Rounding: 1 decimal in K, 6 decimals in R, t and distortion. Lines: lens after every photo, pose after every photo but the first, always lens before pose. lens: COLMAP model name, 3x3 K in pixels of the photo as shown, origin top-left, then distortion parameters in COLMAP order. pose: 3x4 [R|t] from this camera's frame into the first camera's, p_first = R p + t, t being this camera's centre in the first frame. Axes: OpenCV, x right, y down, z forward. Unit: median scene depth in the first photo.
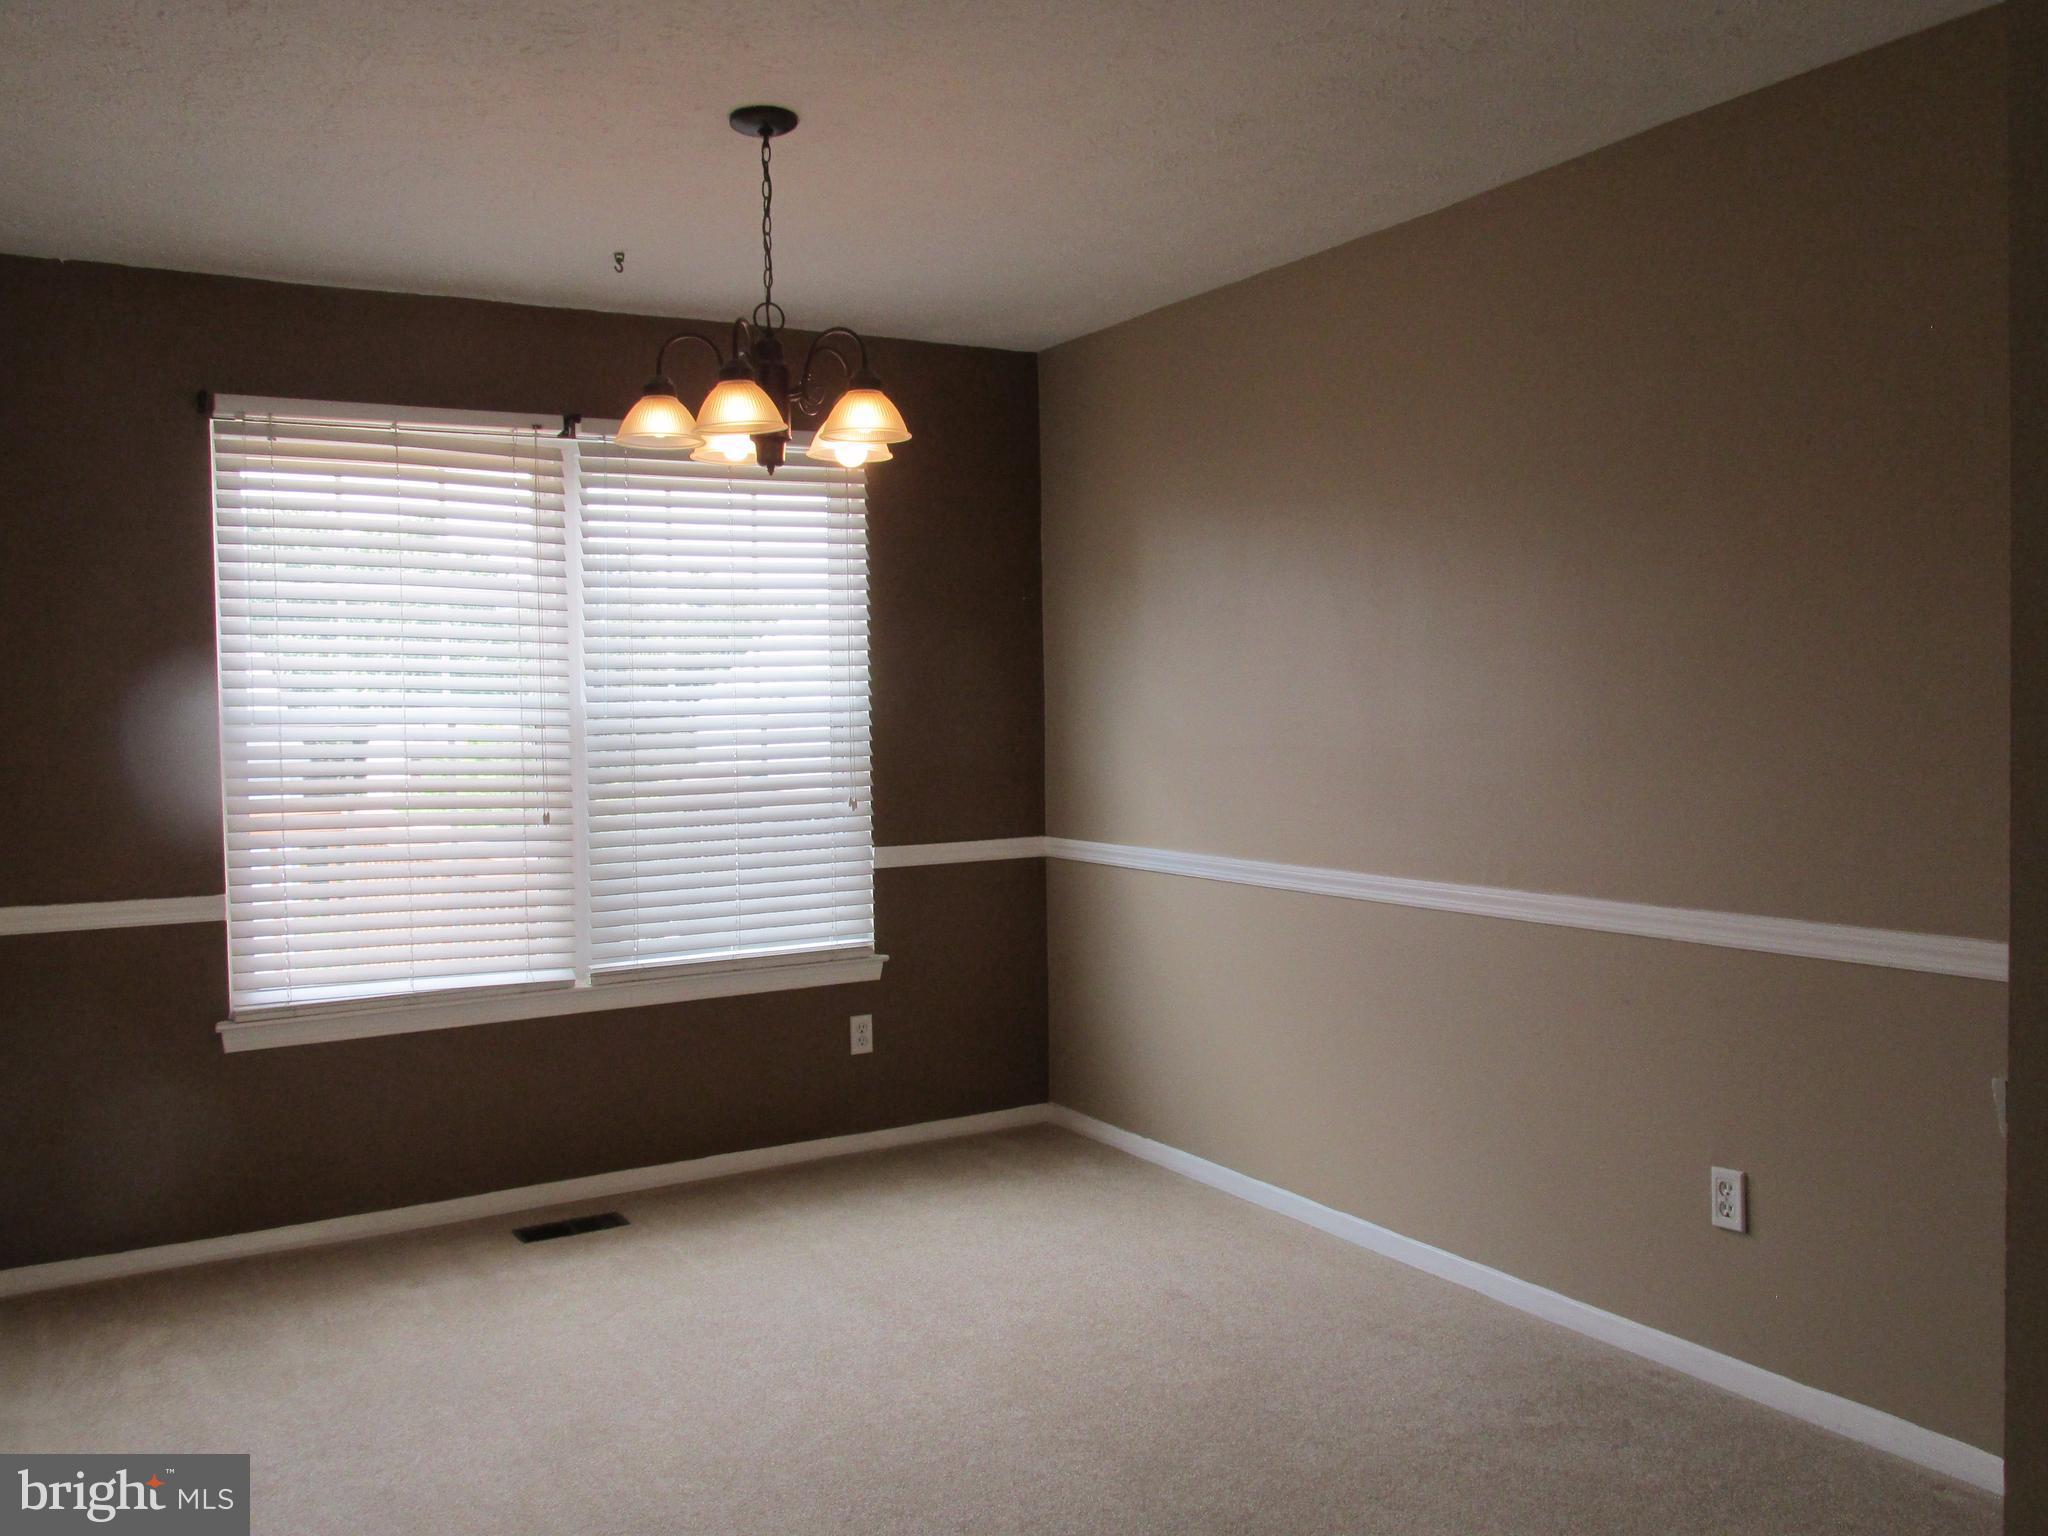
lens RADIAL K [[1735.9, 0, 1024.0], [0, 1735.9, 768.0], [0, 0, 1]] dist [-0.012814, 0.006415]
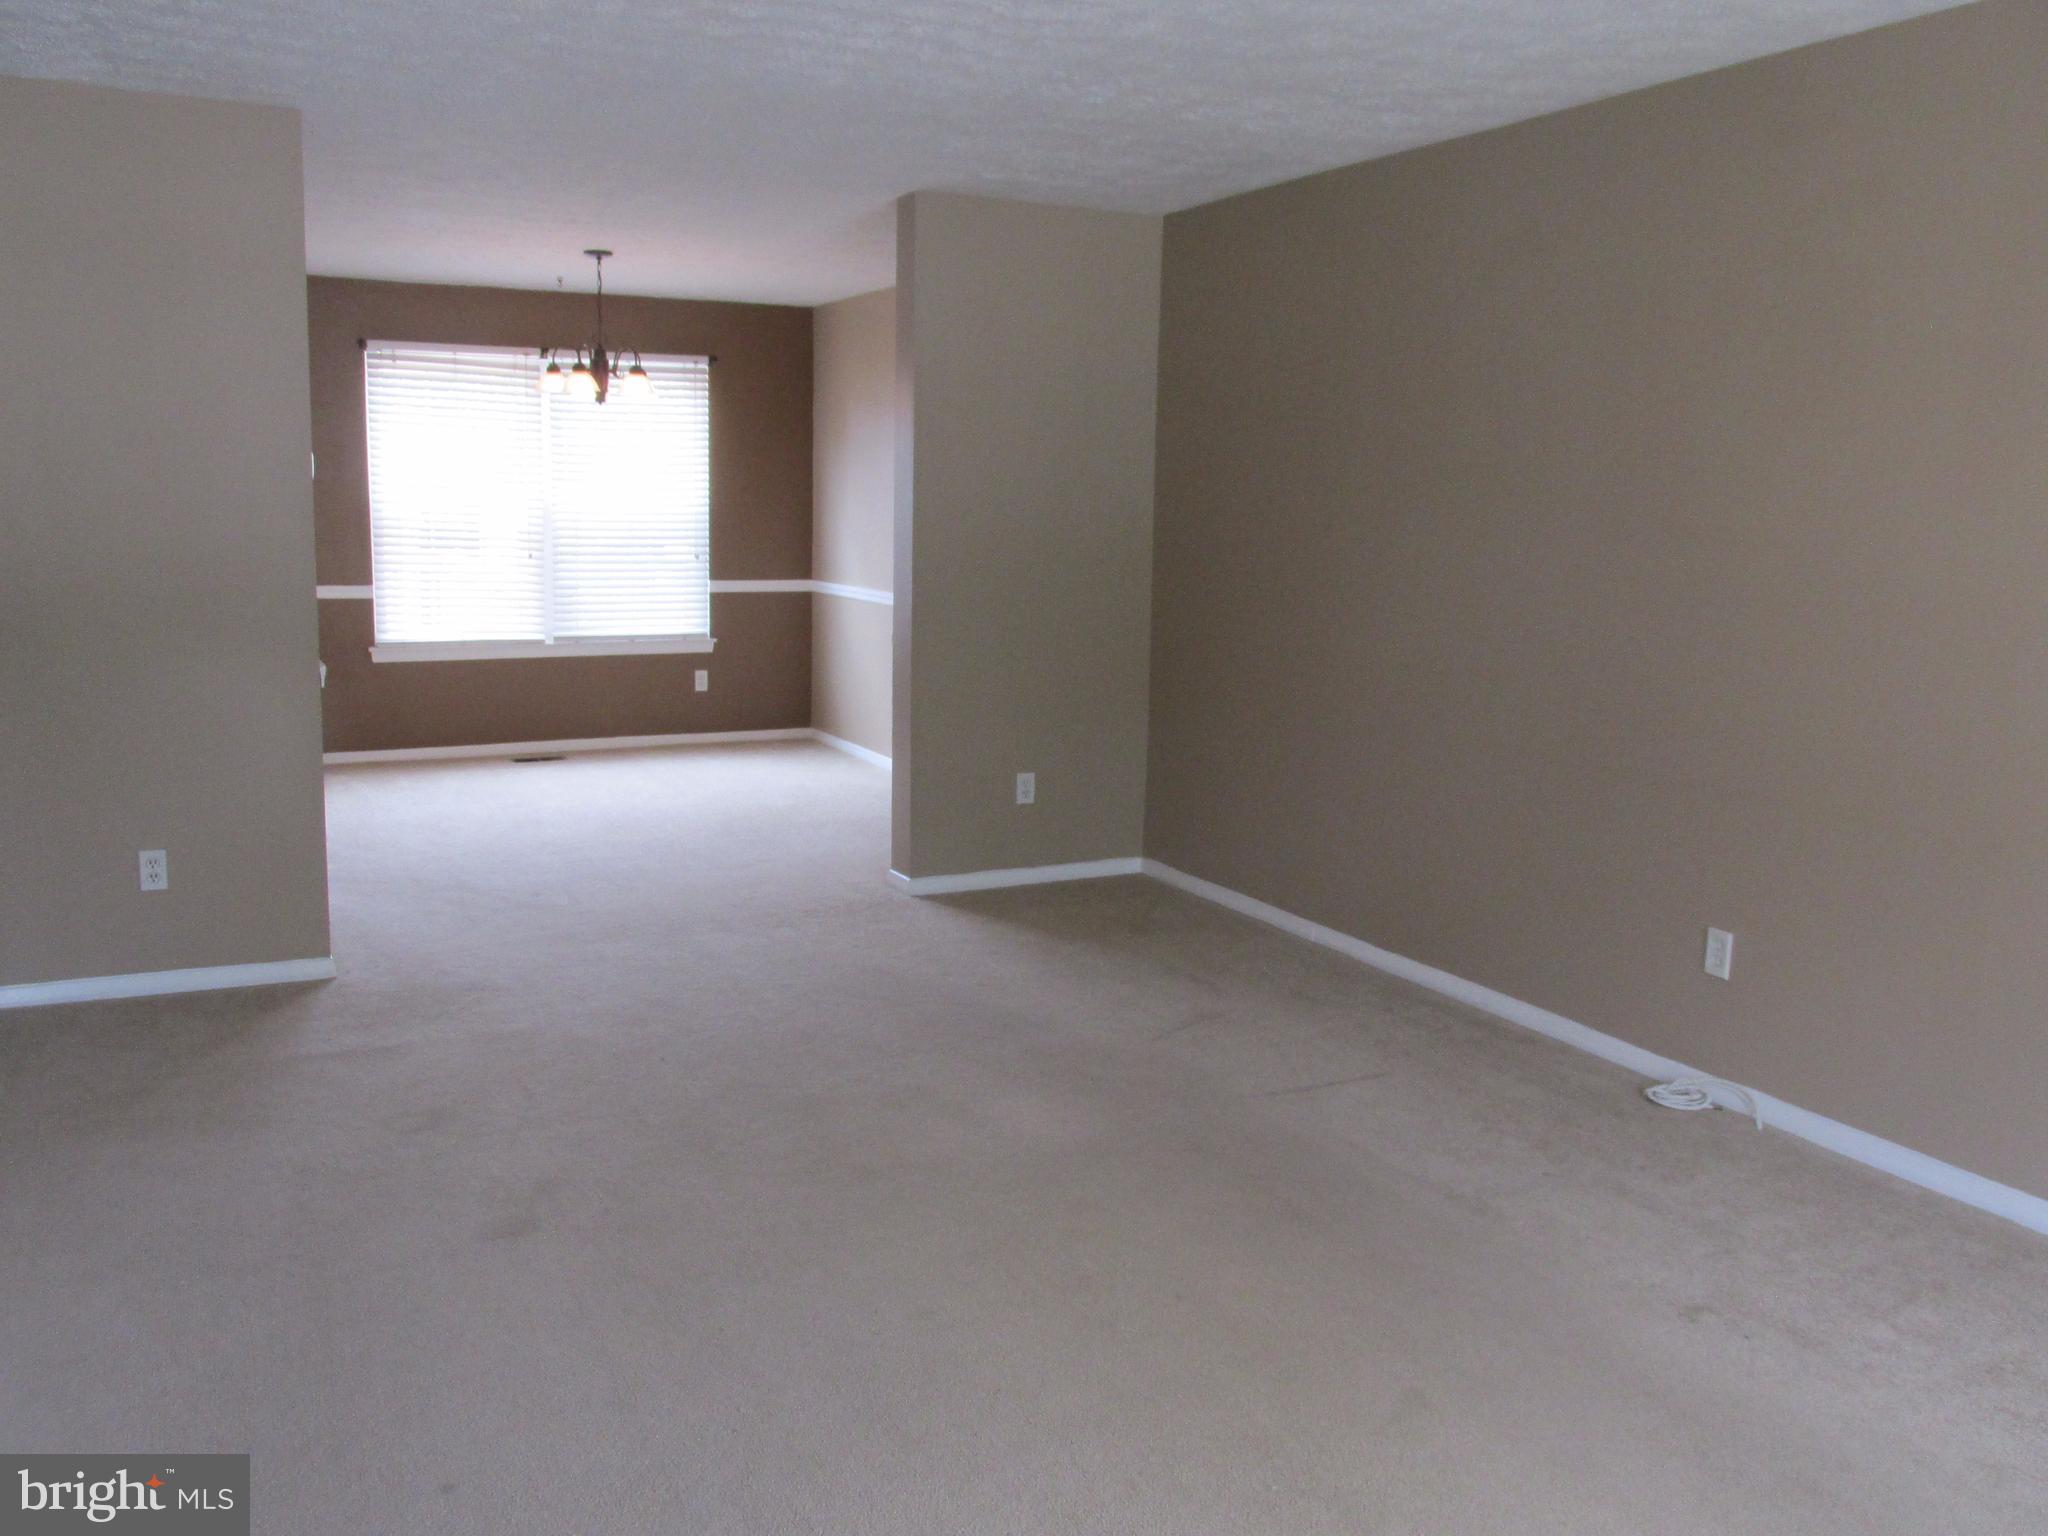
lens RADIAL K [[1735.9, 0, 1024.0], [0, 1735.9, 768.0], [0, 0, 1]] dist [-0.012814, 0.006415]
pose [[0.996953, 0.048977, -0.060719, 0.413282], [-0.041282, 0.991663, 0.122064, 0.004226], [0.066192, -0.119186, 0.990663, -0.940126]]
